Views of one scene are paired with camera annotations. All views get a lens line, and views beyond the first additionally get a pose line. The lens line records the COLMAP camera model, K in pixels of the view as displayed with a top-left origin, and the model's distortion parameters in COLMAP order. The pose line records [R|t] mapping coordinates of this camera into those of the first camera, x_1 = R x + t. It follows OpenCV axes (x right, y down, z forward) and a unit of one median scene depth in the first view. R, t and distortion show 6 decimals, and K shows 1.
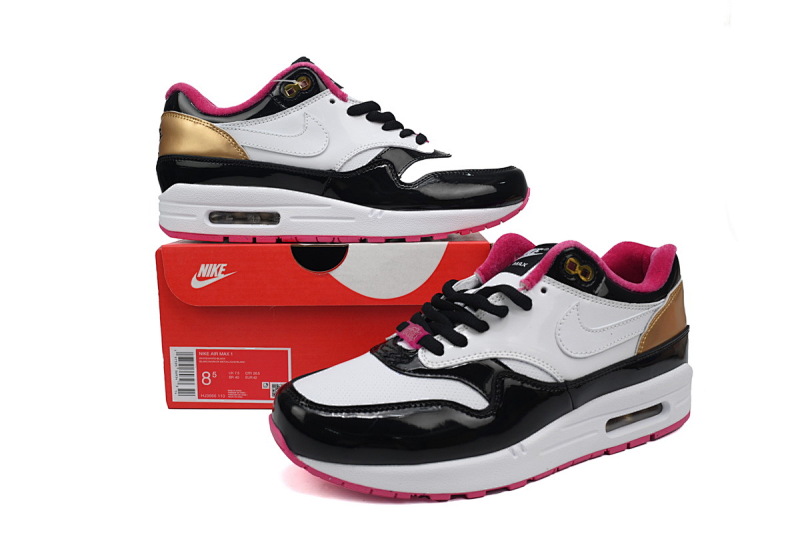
lens RADIAL K [[605.2, 0, 402.7], [0, 605.2, 268.4], [0, 0, 1]] dist [-0.062419, -0.003081]
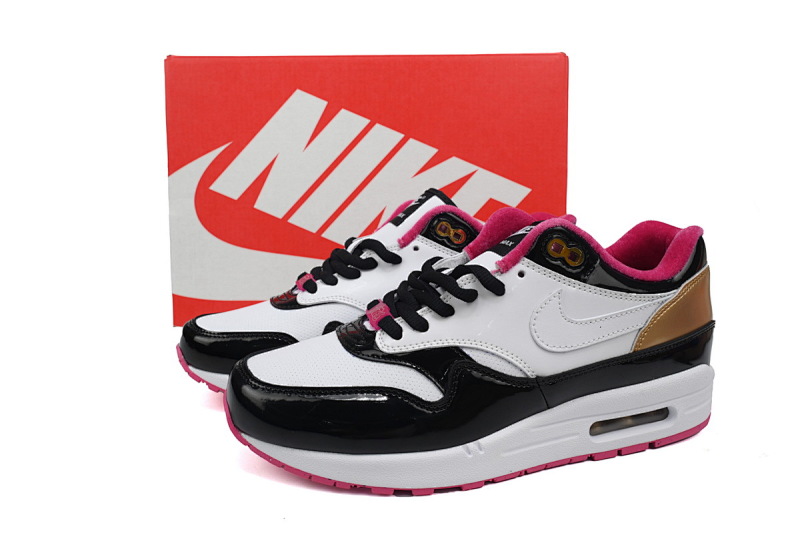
lens RADIAL K [[605.2, 0, 399.0], [0, 605.2, 268.0], [0, 0, 1]] dist [-0.062419, -0.003081]
pose [[0.984259, 0.043719, -0.171241, 0.207510], [-0.033697, 0.997569, 0.060999, -0.021062], [0.173491, -0.054269, 0.983339, 0.090044]]
